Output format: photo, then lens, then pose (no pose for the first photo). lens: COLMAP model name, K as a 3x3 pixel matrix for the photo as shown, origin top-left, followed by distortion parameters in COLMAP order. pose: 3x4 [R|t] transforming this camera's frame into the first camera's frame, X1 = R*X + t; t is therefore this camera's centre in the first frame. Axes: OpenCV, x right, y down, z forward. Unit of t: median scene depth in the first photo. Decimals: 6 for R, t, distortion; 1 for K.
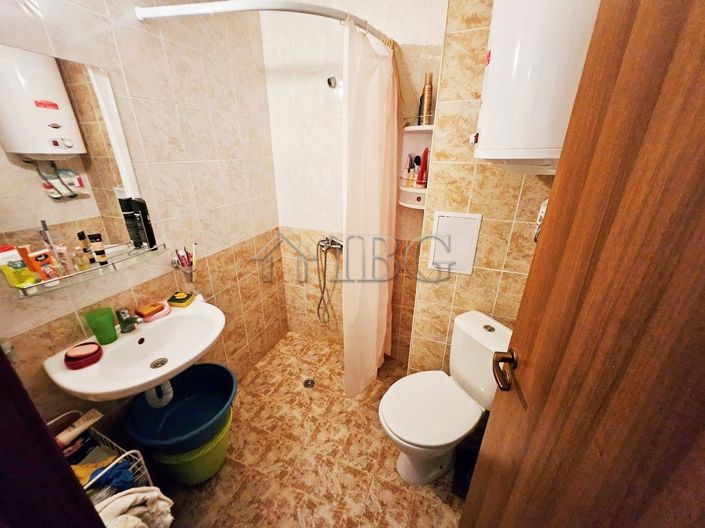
lens RADIAL K [[277.7, 0, 354.8], [0, 277.7, 263.0], [0, 0, 1]] dist [-0.003470, -0.000399]
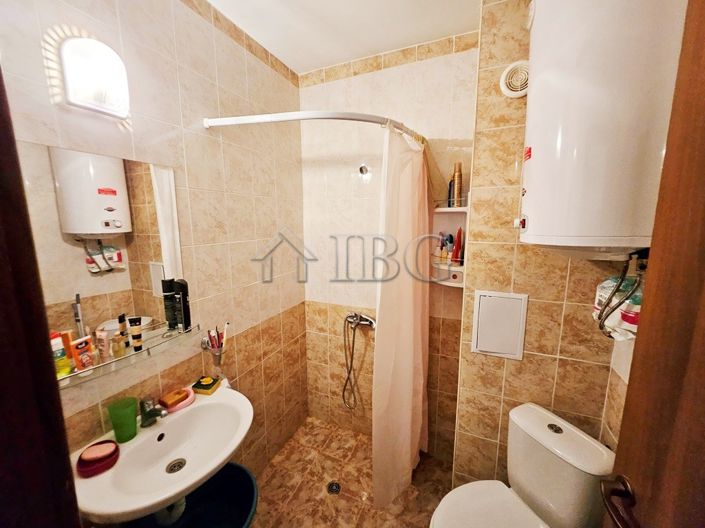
lens RADIAL K [[277.7, 0, 348.7], [0, 277.7, 261.1], [0, 0, 1]] dist [-0.003470, -0.000399]
pose [[0.998939, -0.002061, -0.046001, -0.099829], [-0.008646, 0.972834, -0.231341, -0.056711], [0.045229, 0.231493, 0.971785, 0.022852]]
